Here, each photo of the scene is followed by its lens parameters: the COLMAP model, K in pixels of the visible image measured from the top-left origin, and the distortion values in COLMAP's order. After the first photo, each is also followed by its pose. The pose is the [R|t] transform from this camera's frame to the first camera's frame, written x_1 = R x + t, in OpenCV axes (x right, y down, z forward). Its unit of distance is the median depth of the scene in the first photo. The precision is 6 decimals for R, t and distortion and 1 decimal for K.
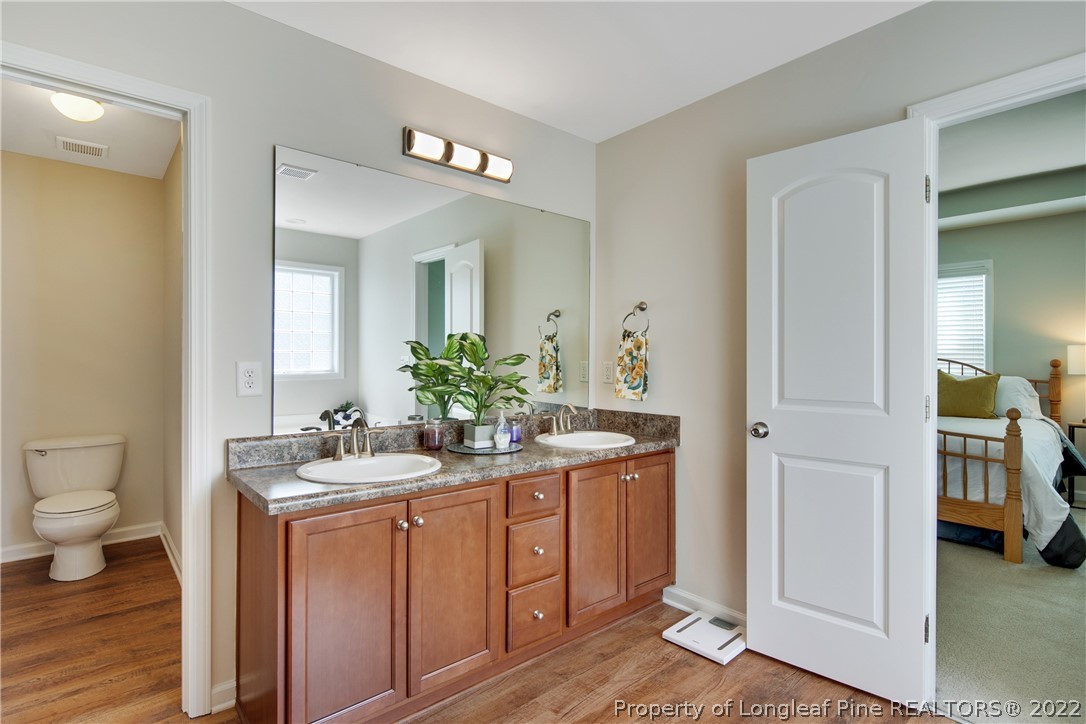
lens RADIAL K [[499.8, 0, 543.2], [0, 499.8, 355.6], [0, 0, 1]] dist [-0.022054, 0.000235]
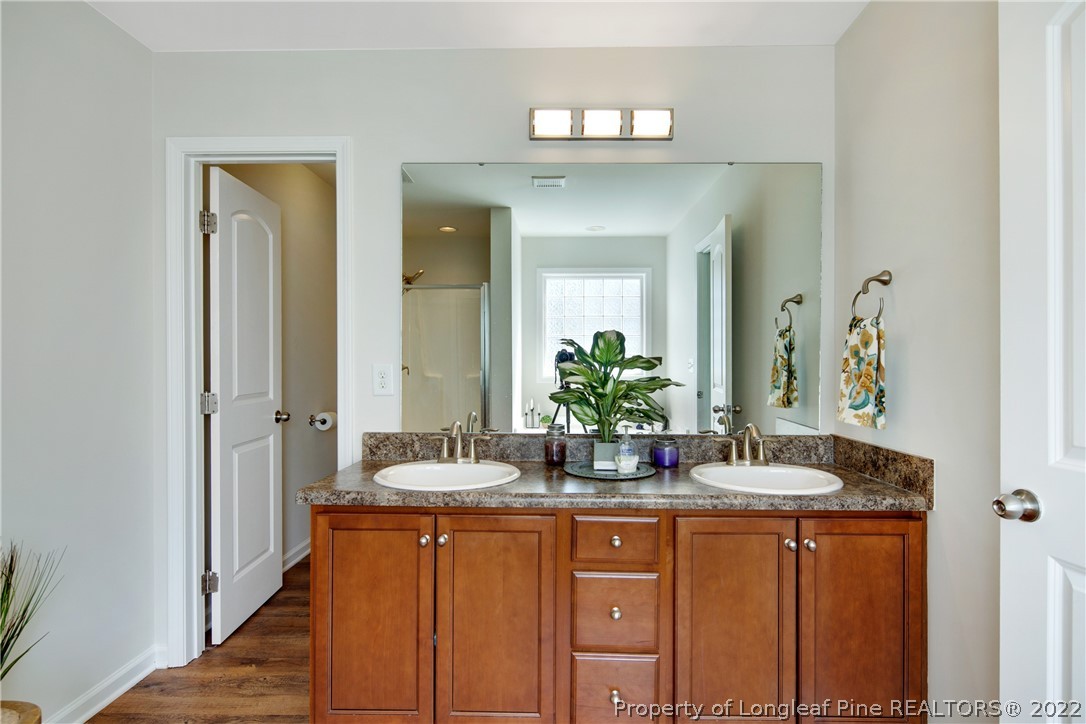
lens RADIAL K [[522.7, 0, 543.0], [0, 522.7, 362.0], [0, 0, 1]] dist [0.000787, -0.014691]
pose [[0.766120, -0.000023, -0.642698, 0.303716], [0.005192, 0.999968, 0.006153, 0.000914], [0.642677, -0.008051, 0.766095, 0.230659]]
